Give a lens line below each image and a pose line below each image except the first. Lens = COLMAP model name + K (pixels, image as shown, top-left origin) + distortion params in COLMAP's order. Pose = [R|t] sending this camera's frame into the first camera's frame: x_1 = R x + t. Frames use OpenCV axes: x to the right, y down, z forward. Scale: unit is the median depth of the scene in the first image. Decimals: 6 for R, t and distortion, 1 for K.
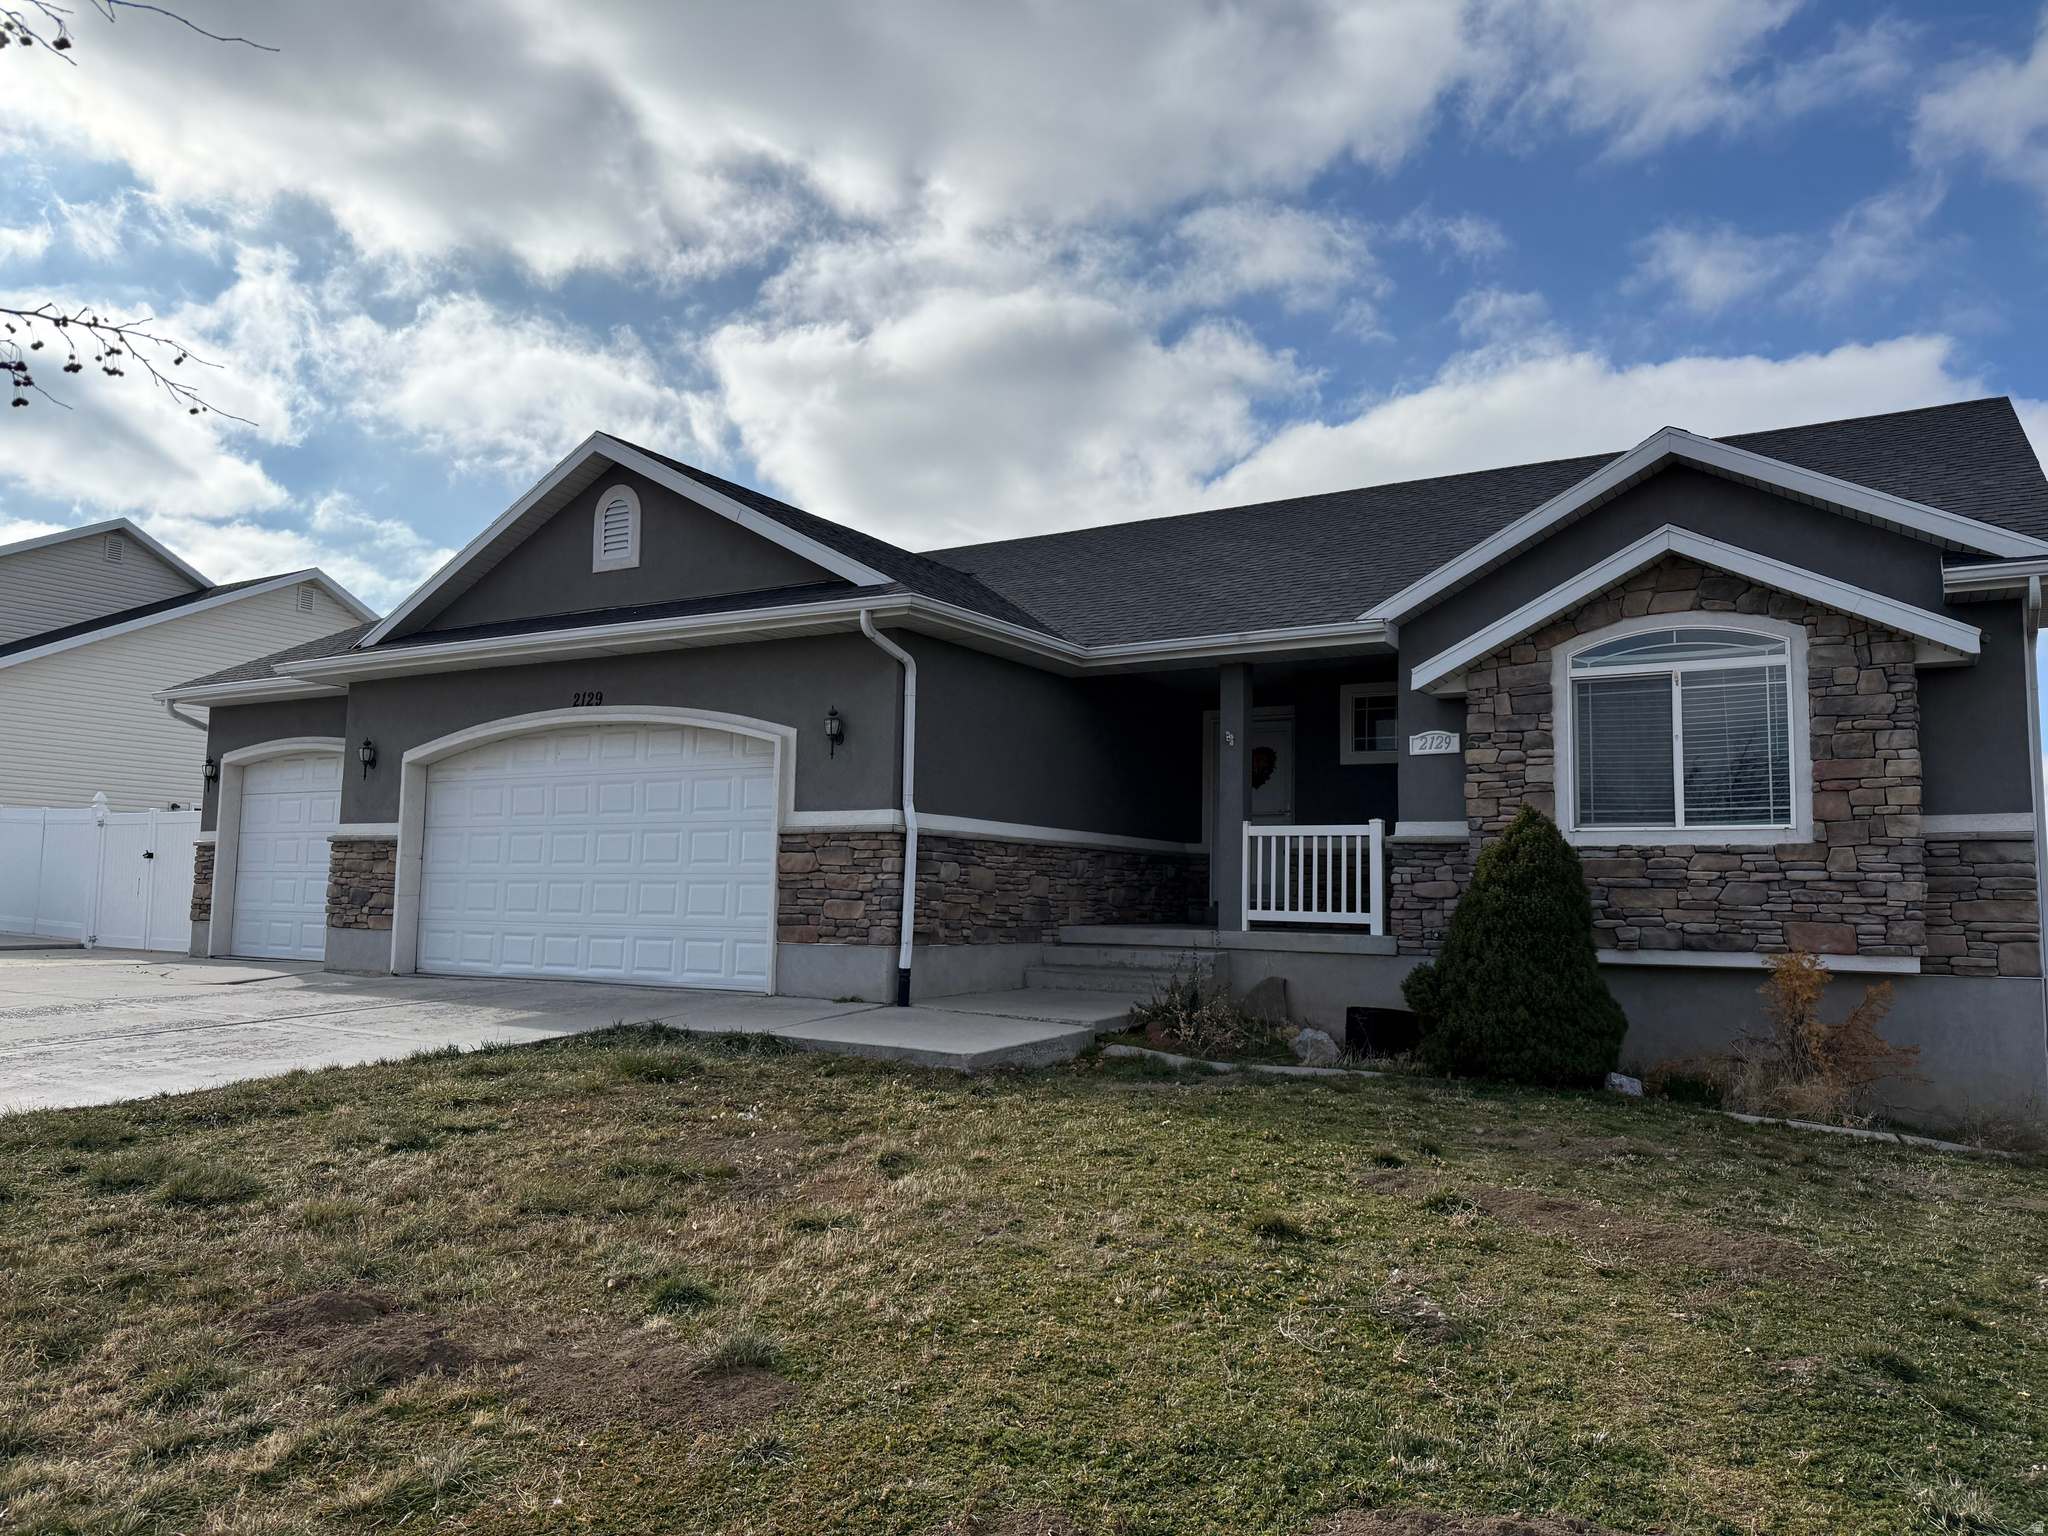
lens RADIAL K [[1439.4, 0, 1029.3], [0, 1439.4, 779.0], [0, 0, 1]] dist [0.033657, -0.022478]
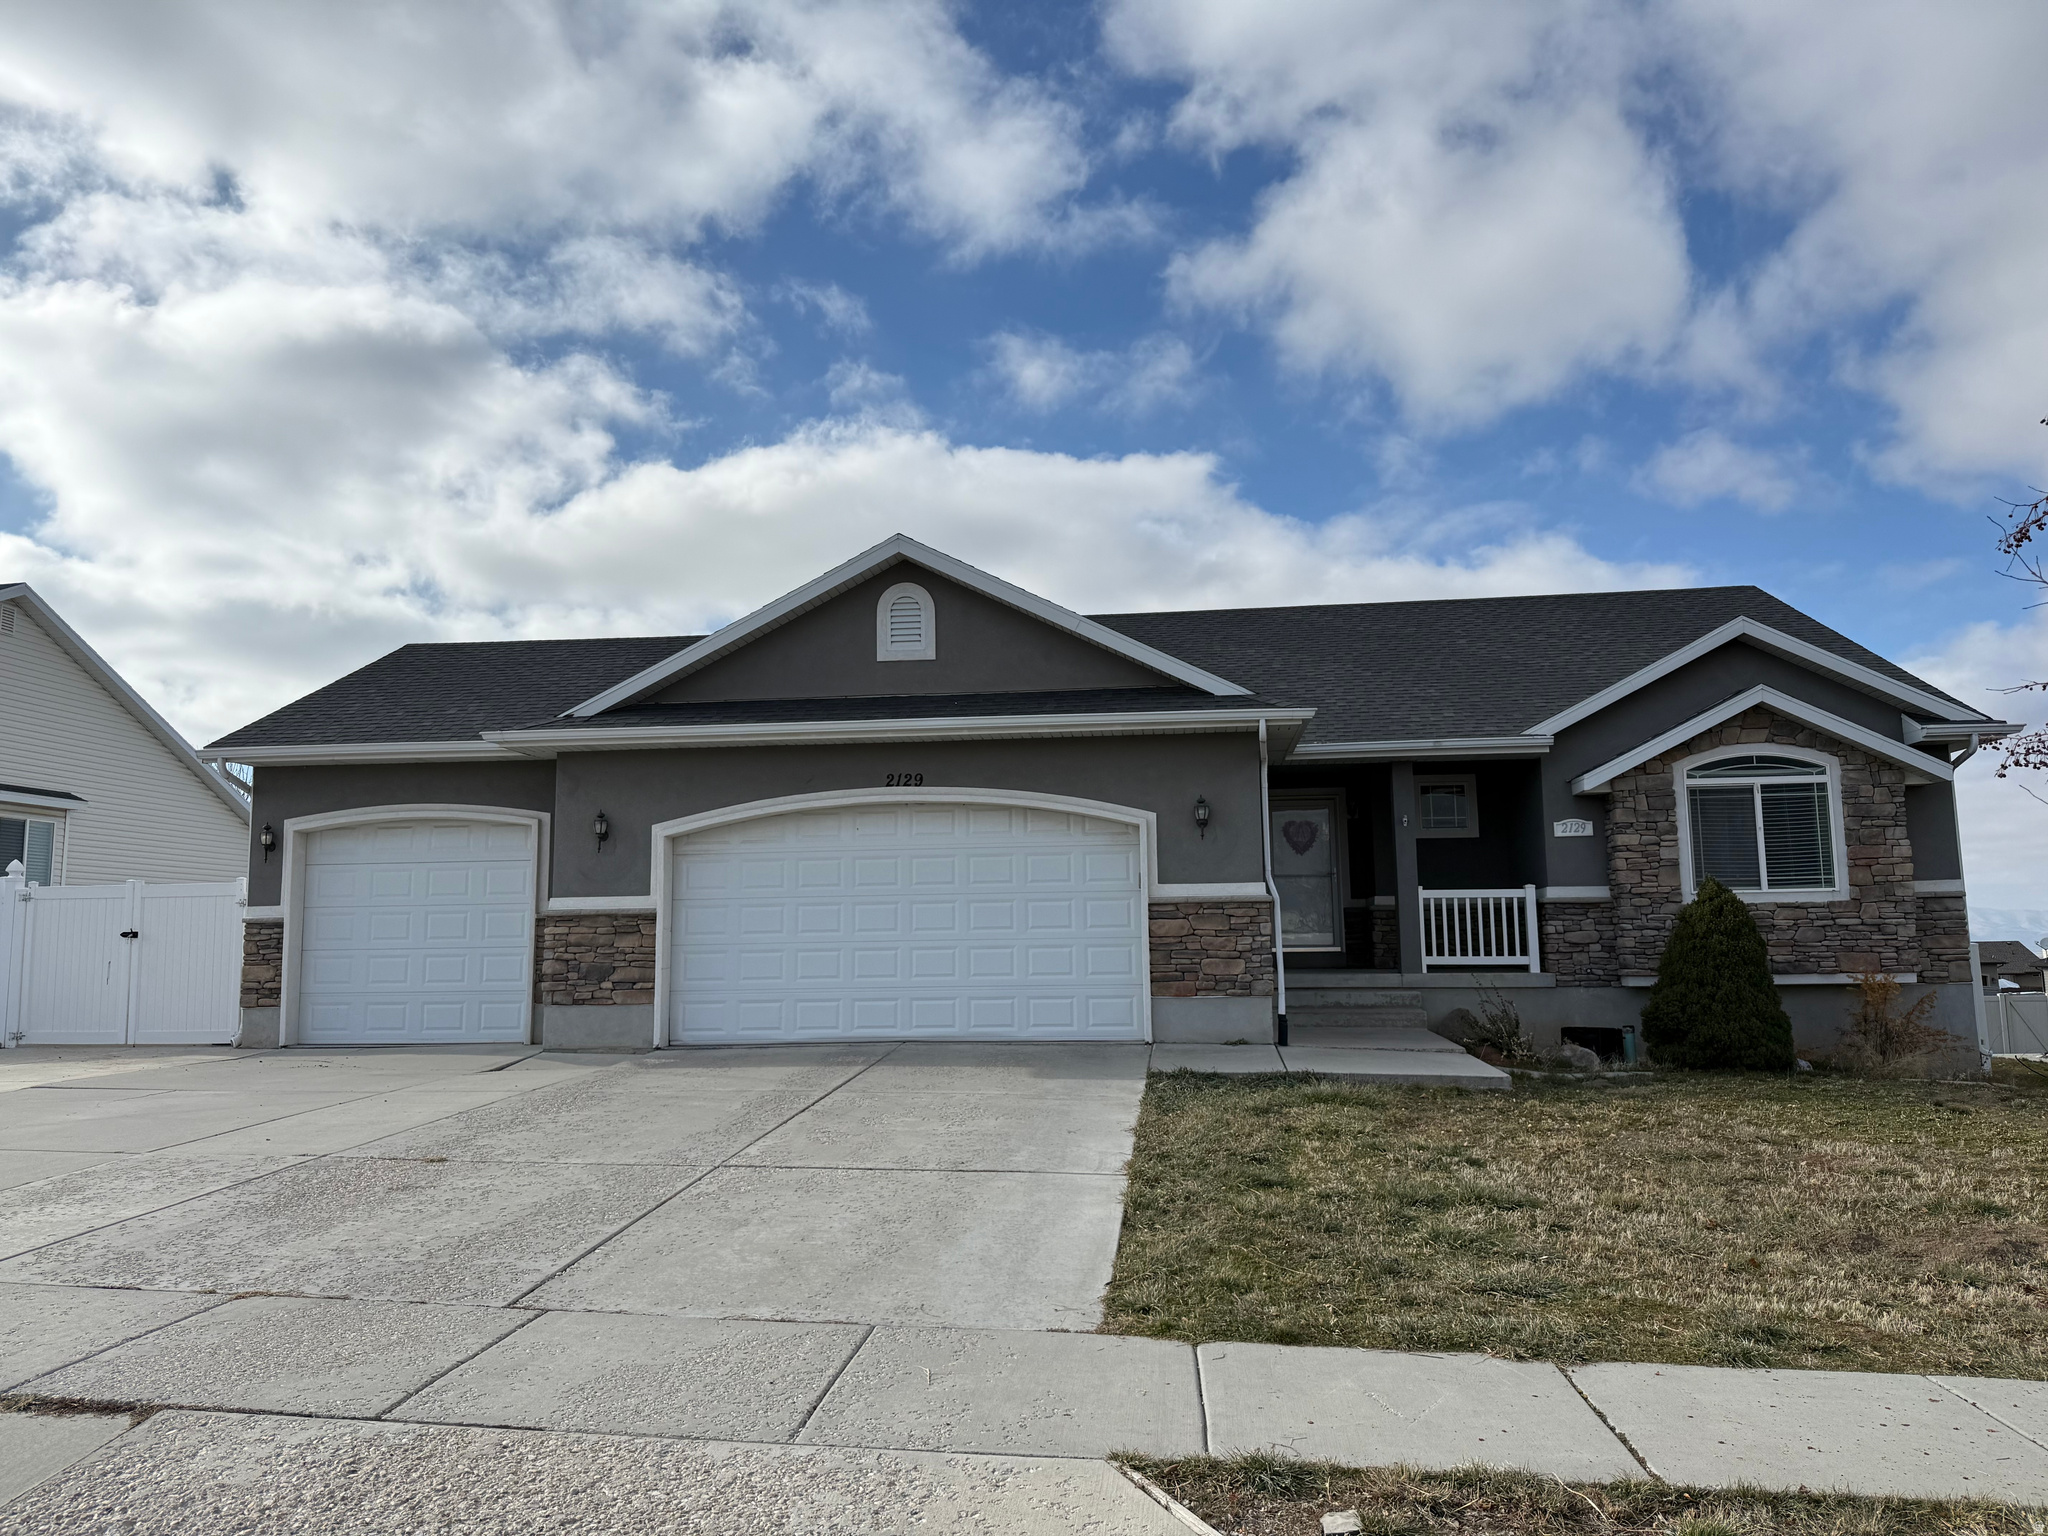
lens RADIAL K [[1439.4, 0, 1001.9], [0, 1439.4, 763.0], [0, 0, 1]] dist [0.033657, -0.022478]
pose [[0.907310, 0.022755, 0.419846, -0.668722], [-0.006254, 0.999154, -0.040637, -0.023744], [-0.420416, 0.034245, 0.906685, -0.008335]]
